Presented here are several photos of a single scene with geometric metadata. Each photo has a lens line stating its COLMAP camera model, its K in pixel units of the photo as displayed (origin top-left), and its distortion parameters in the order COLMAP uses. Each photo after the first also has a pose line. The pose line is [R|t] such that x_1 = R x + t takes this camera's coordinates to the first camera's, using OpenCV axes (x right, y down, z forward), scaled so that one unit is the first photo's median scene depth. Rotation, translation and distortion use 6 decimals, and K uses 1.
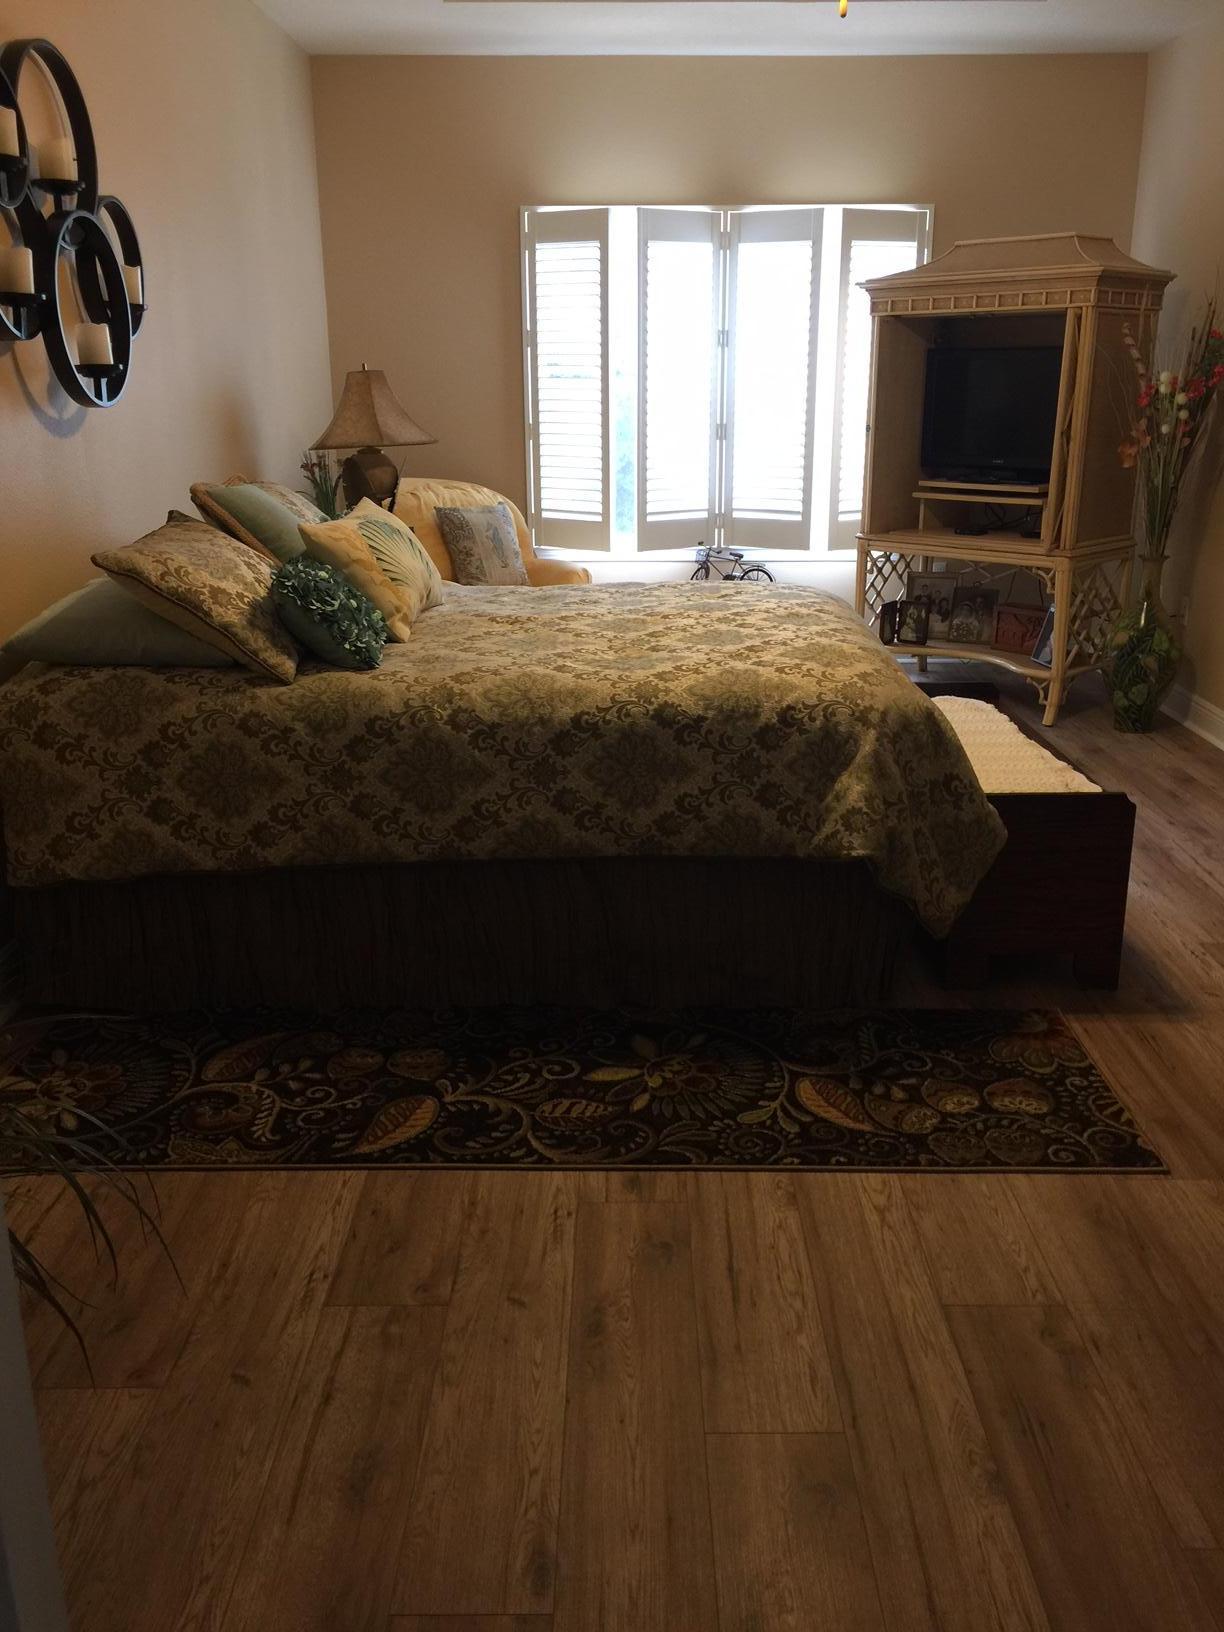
lens RADIAL K [[1410.0, 0, 614.6], [0, 1410.0, 810.8], [0, 0, 1]] dist [0.083867, -0.105199]
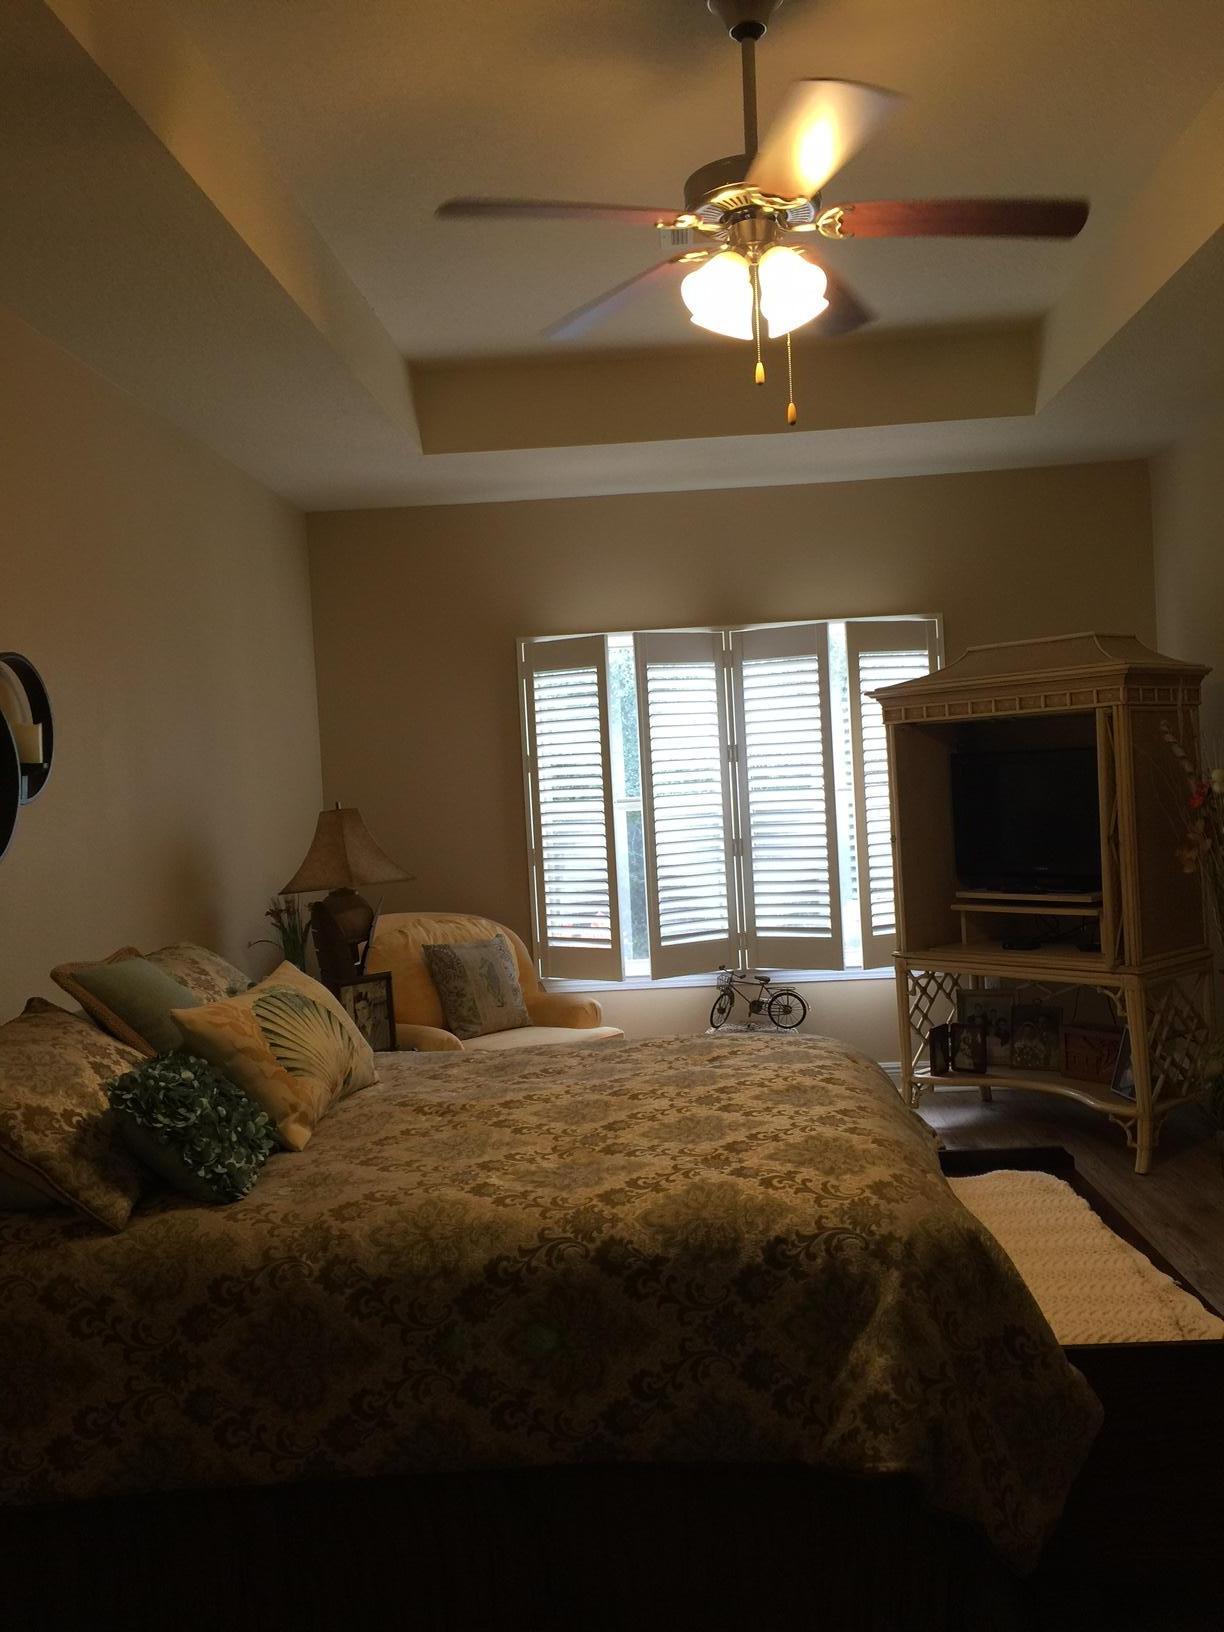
lens RADIAL K [[1410.0, 0, 614.6], [0, 1410.0, 810.8], [0, 0, 1]] dist [0.083867, -0.105199]
pose [[0.997764, -0.050274, -0.044047, 0.071652], [0.036314, 0.960979, -0.274228, -0.077017], [0.056115, 0.272015, 0.960655, 0.193720]]
